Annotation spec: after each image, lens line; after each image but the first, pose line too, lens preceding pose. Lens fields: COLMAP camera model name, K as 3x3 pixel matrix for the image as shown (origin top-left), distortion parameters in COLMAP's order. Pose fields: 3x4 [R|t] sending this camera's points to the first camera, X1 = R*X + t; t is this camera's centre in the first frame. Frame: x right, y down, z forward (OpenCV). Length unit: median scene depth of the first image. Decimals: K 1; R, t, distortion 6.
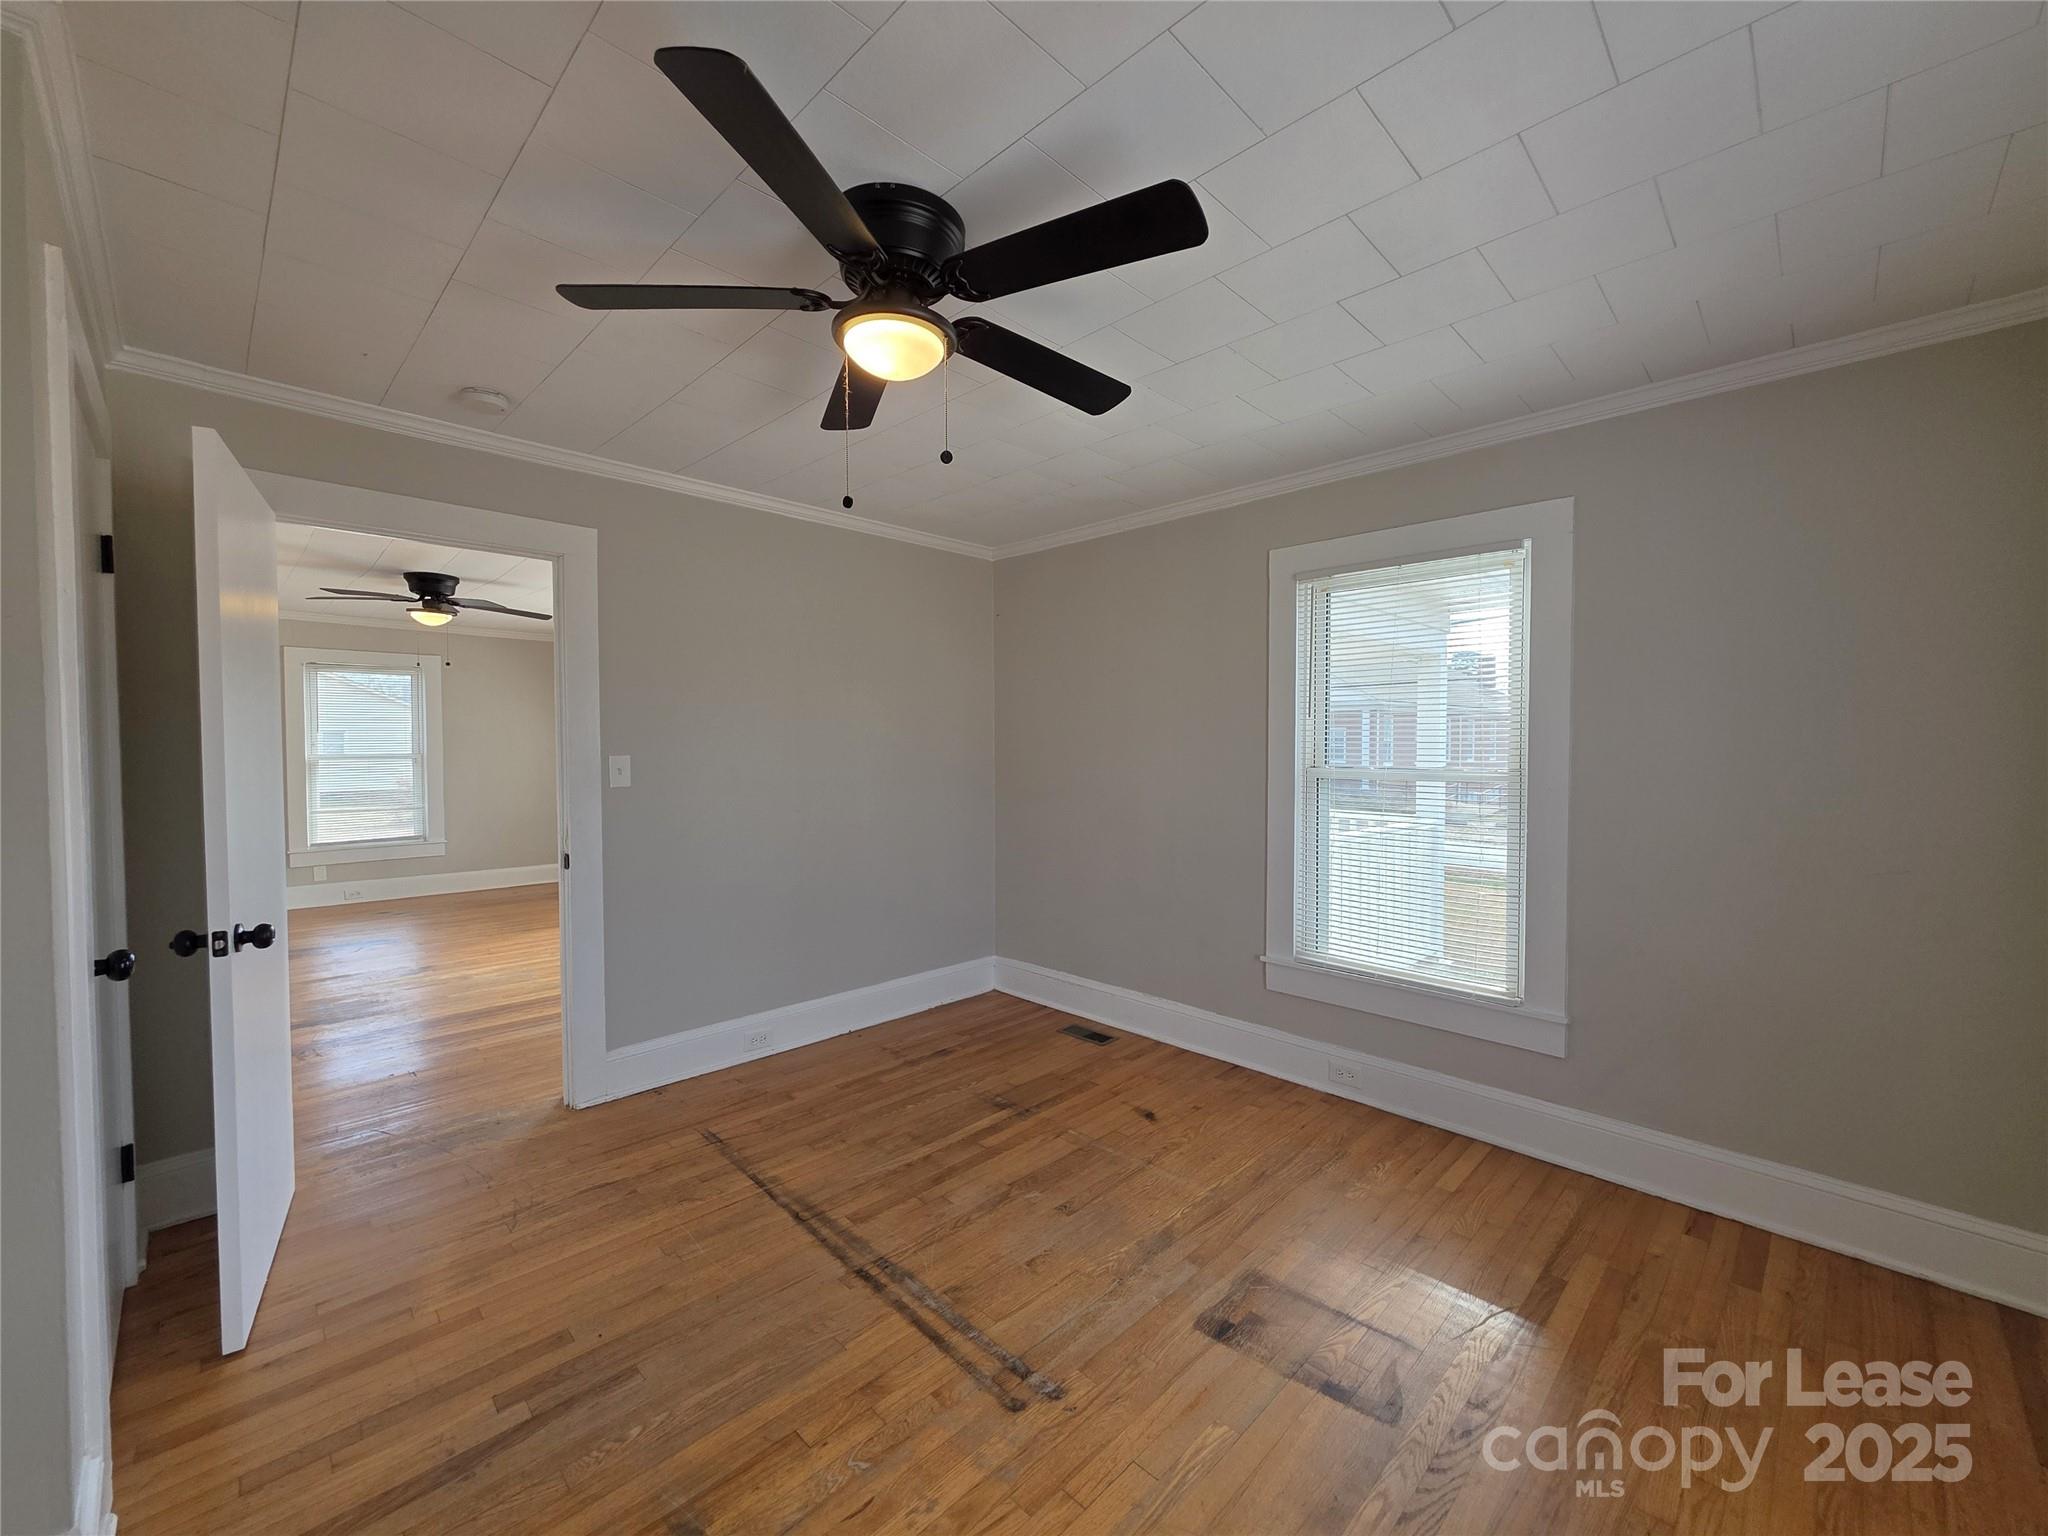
lens RADIAL K [[820.1, 0, 1017.8], [0, 820.1, 758.2], [0, 0, 1]] dist [-0.001753, -0.005814]
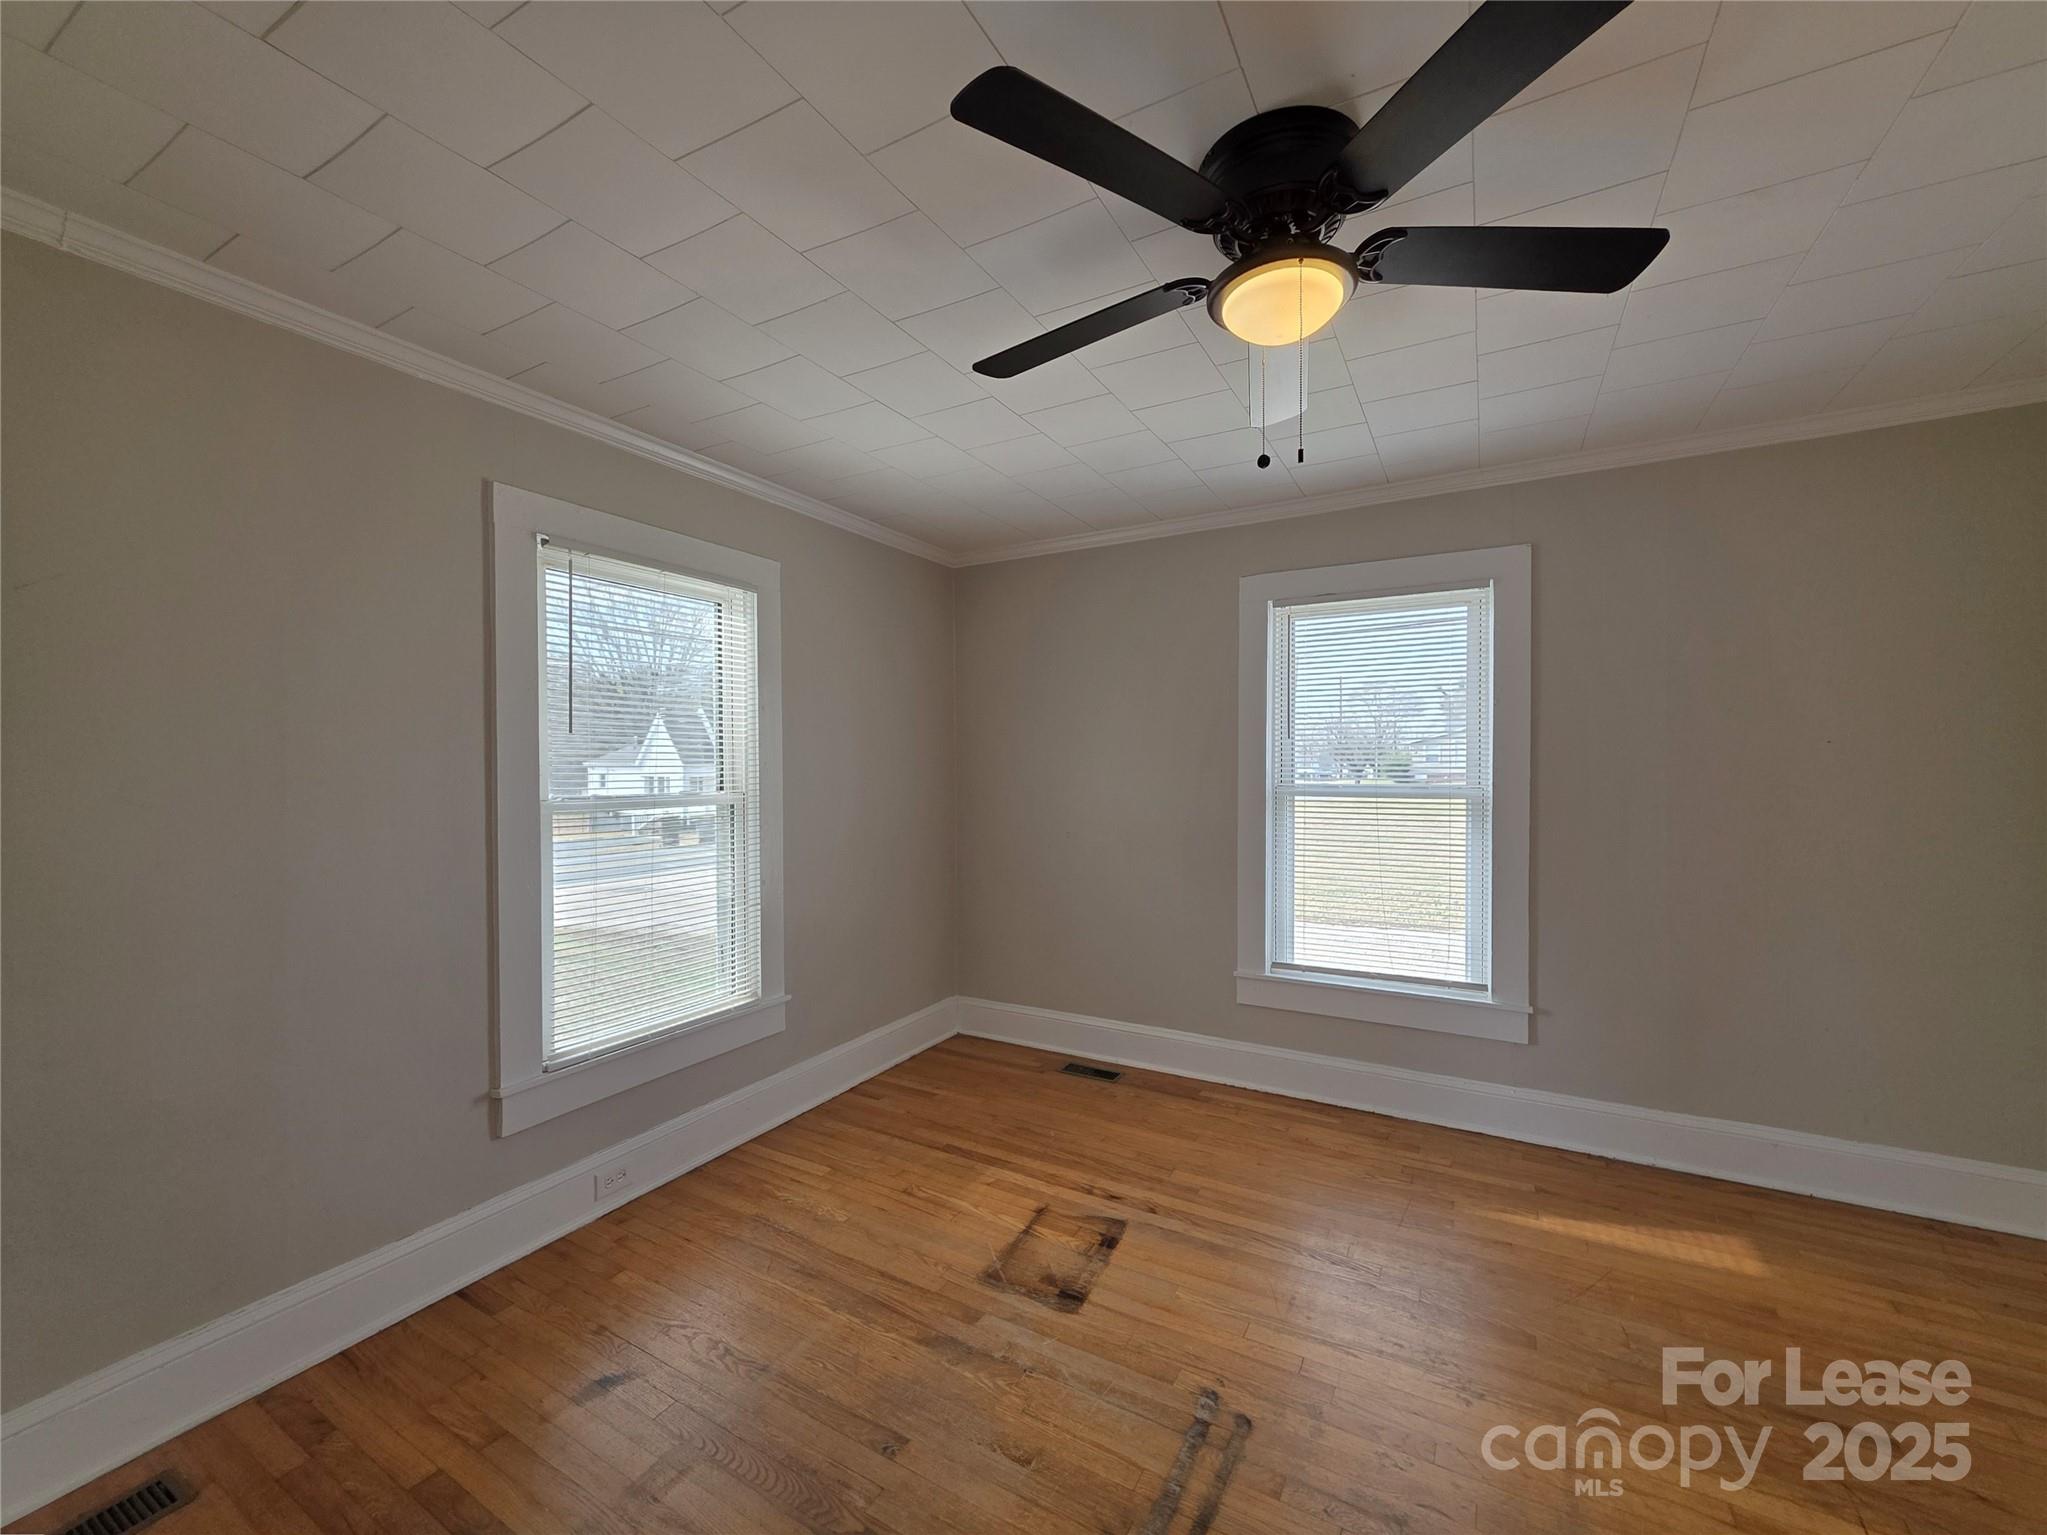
lens RADIAL K [[827.4, 0, 1023.5], [0, 827.4, 767.5], [0, 0, 1]] dist [-0.001360, -0.000233]
pose [[-0.280817, -0.005091, 0.959748, -0.783061], [0.024217, 0.999630, 0.012388, -0.030462], [-0.959456, 0.026721, -0.280590, 1.324344]]
